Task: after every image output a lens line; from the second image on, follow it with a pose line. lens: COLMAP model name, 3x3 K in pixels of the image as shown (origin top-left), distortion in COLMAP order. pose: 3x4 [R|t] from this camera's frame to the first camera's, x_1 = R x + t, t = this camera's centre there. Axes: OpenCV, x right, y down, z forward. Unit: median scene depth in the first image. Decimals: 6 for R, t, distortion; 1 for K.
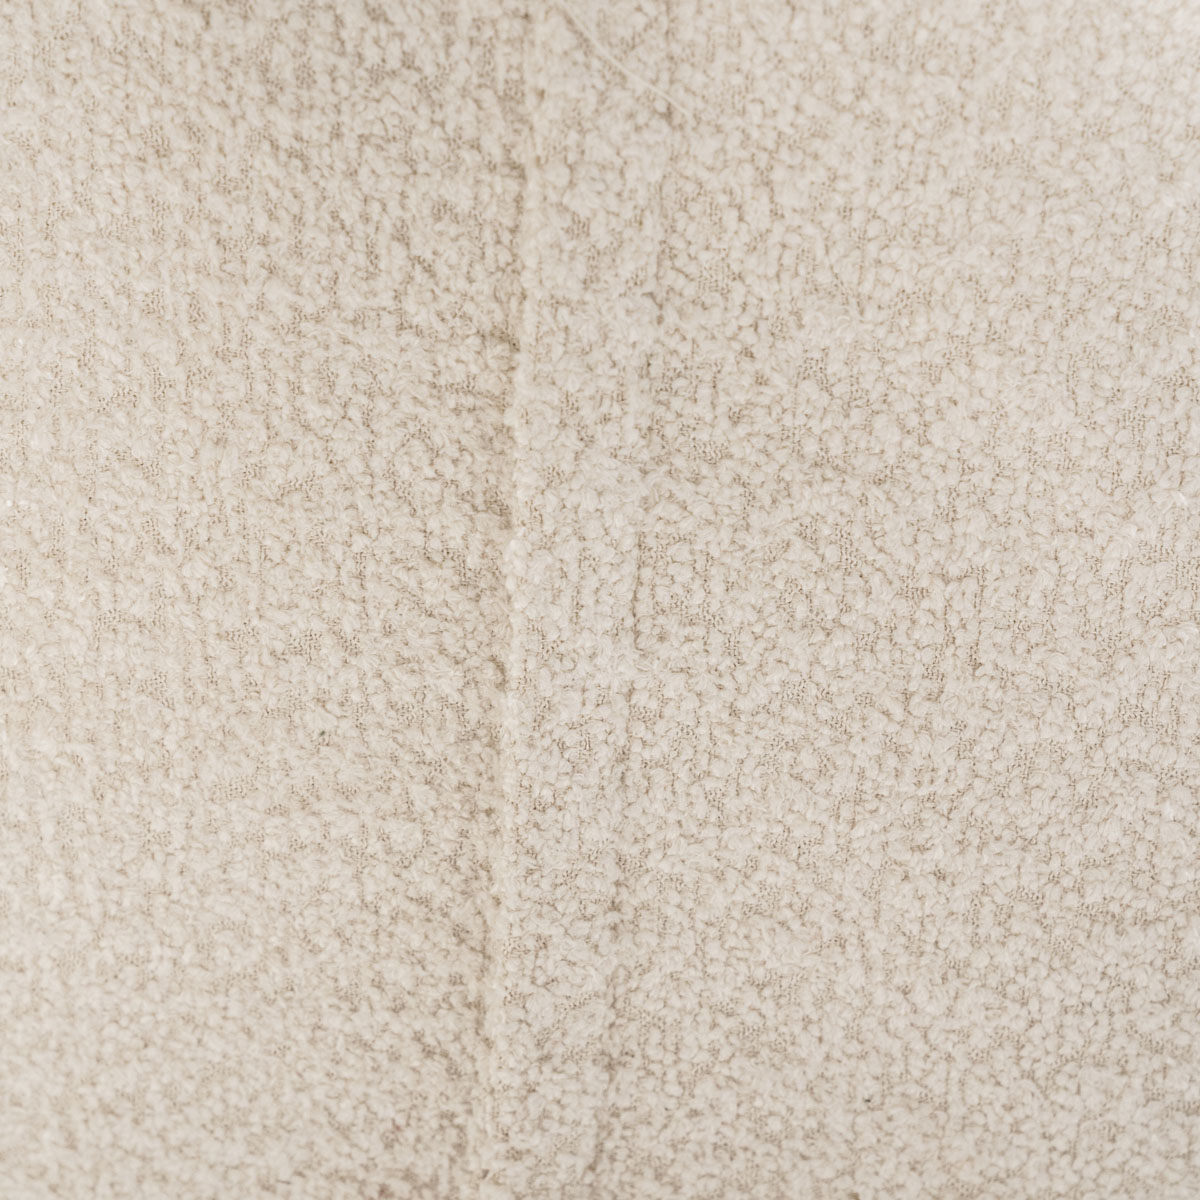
lens RADIAL K [[3420.4, 0, 596.9], [0, 3420.4, 602.2], [0, 0, 1]] dist [0.366948, 0.000000]
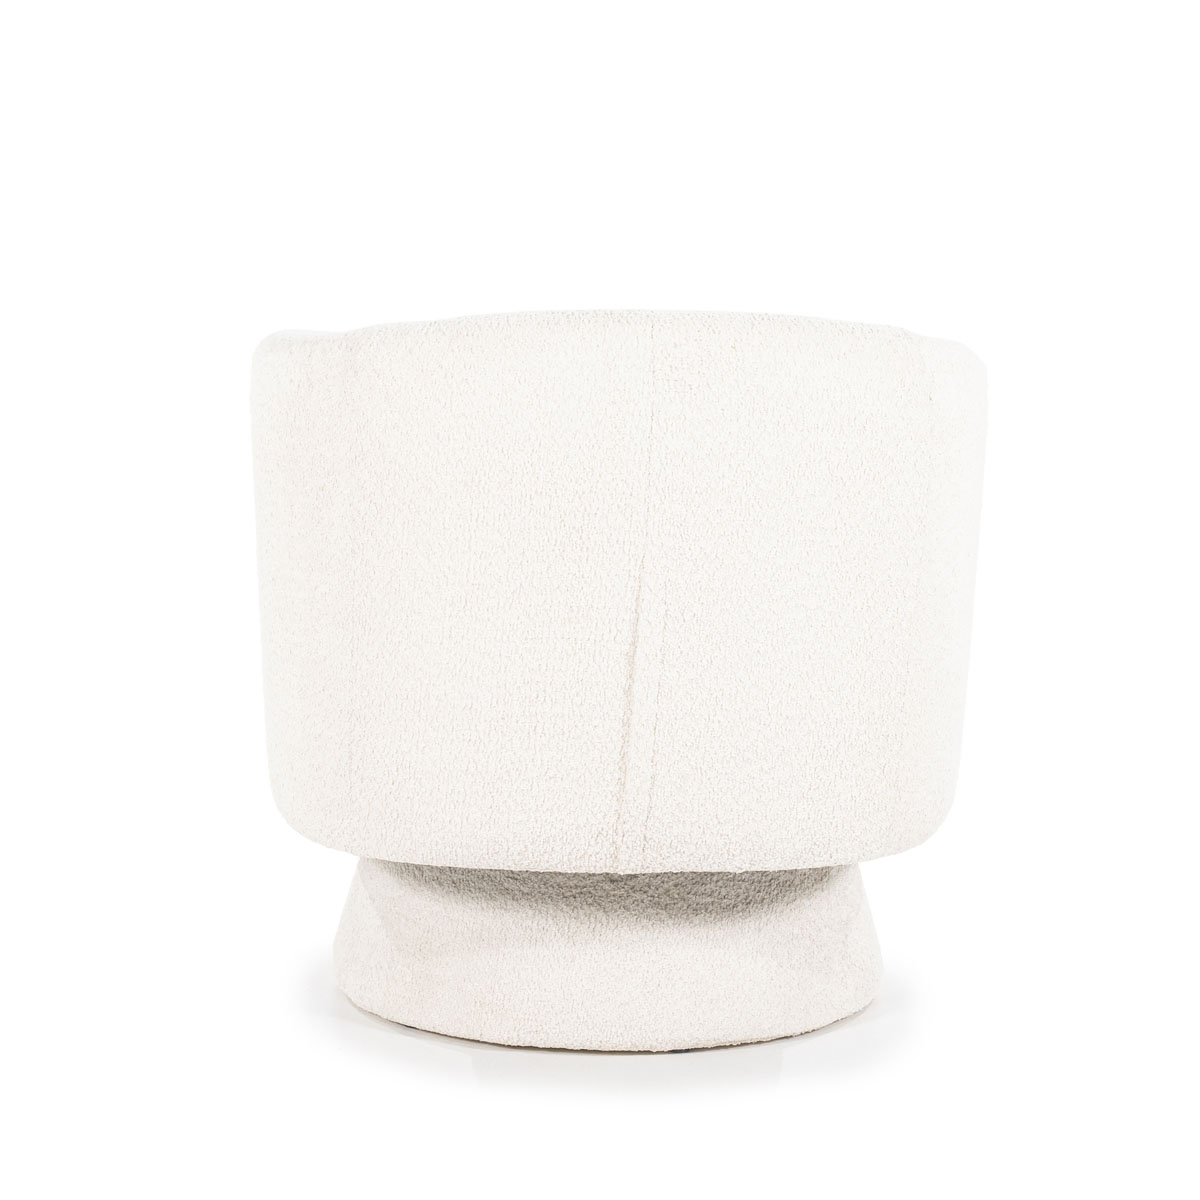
lens RADIAL K [[3420.4, 0, 599.1], [0, 3420.4, 603.1], [0, 0, 1]] dist [0.366948, 0.000000]
pose [[0.993928, -0.005442, 0.109901, -0.647035], [0.027843, 0.978713, -0.203336, 0.914924], [-0.106455, 0.205161, 0.972922, -4.077673]]
